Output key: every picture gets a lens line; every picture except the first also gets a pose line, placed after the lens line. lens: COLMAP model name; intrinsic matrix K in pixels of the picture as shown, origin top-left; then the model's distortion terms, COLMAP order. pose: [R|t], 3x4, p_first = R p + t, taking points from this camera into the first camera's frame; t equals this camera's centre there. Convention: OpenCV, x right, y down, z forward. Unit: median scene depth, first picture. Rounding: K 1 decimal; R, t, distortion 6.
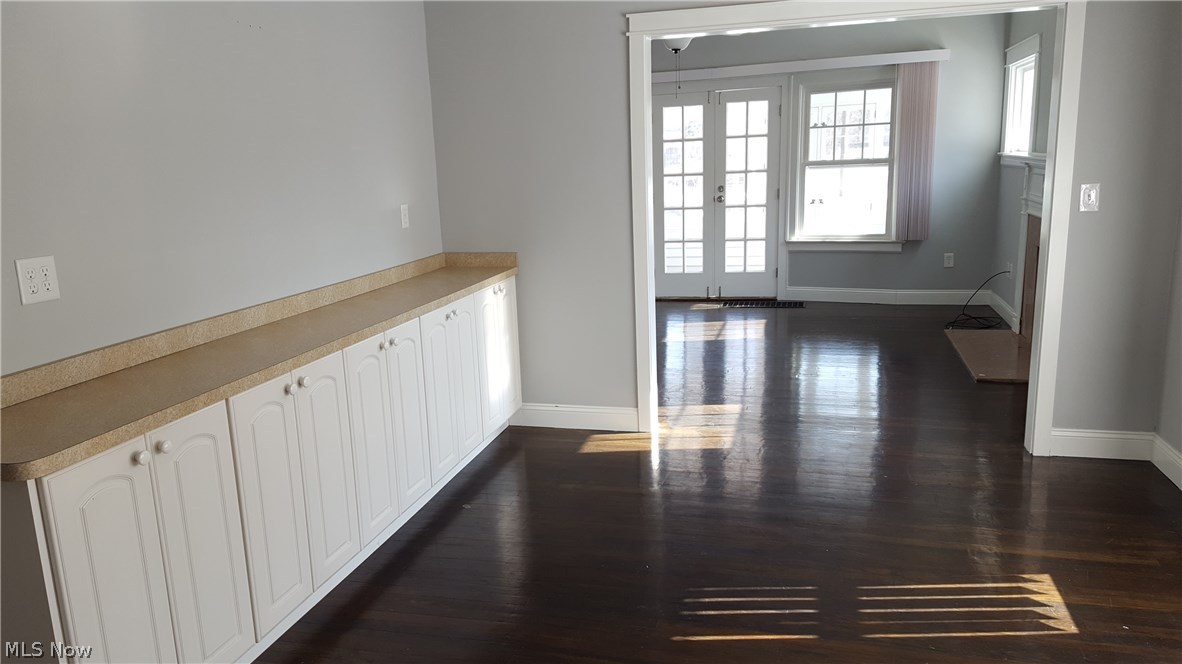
lens RADIAL K [[862.1, 0, 589.8], [0, 862.1, 349.2], [0, 0, 1]] dist [0.127109, -0.202607]
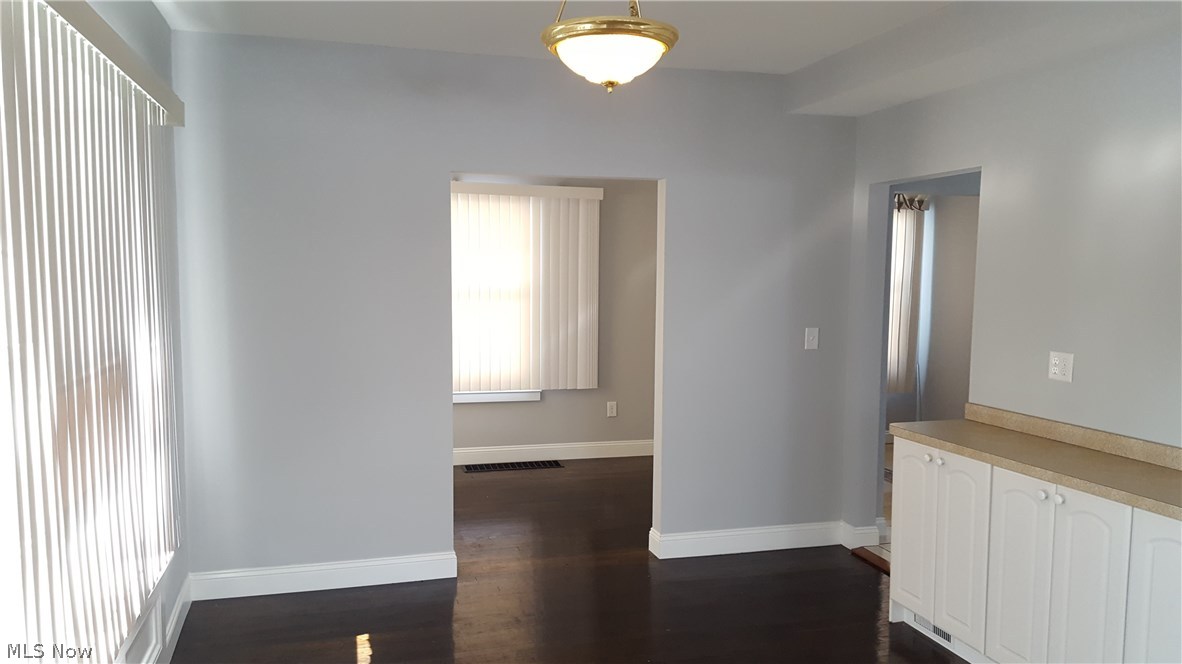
lens RADIAL K [[862.1, 0, 589.8], [0, 862.1, 349.2], [0, 0, 1]] dist [0.127109, -0.202607]
pose [[-0.868354, 0.077739, -0.489814, 0.740624], [-0.078172, 0.953838, 0.289971, -0.436175], [0.489745, 0.290087, -0.822192, 1.652952]]
